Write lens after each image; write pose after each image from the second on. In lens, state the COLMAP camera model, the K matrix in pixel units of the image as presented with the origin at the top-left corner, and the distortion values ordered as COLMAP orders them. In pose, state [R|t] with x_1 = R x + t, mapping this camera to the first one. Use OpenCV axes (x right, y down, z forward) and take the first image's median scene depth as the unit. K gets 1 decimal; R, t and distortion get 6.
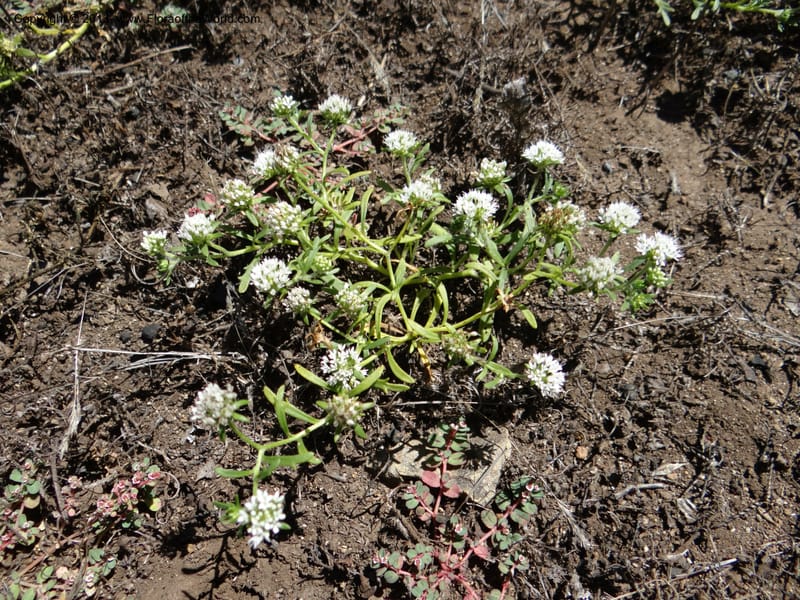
lens RADIAL K [[615.2, 0, 398.8], [0, 615.2, 299.4], [0, 0, 1]] dist [-0.006056, -0.009245]
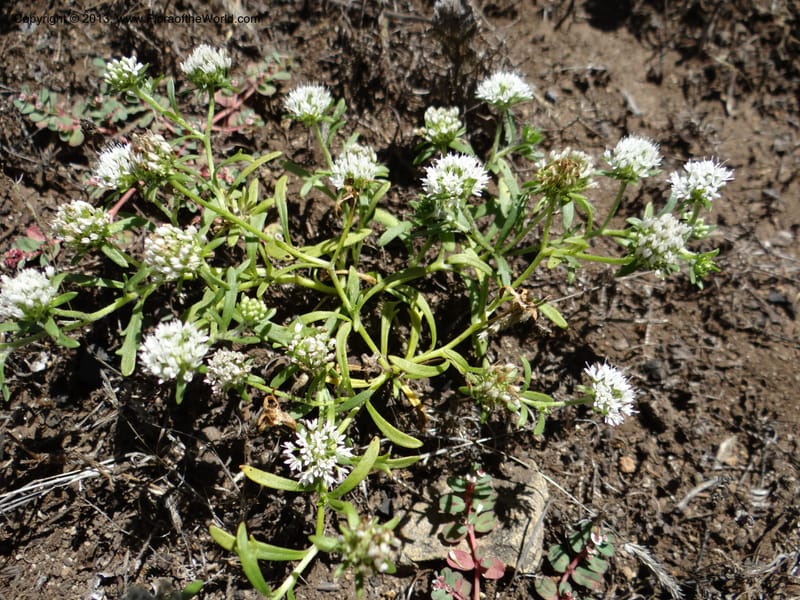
lens RADIAL K [[615.2, 0, 394.4], [0, 615.2, 302.4], [0, 0, 1]] dist [-0.006056, -0.009245]
pose [[0.955821, -0.217647, 0.197576, -0.079074], [0.203644, 0.975003, 0.088876, -0.067399], [-0.211981, -0.044715, 0.976250, 0.252186]]
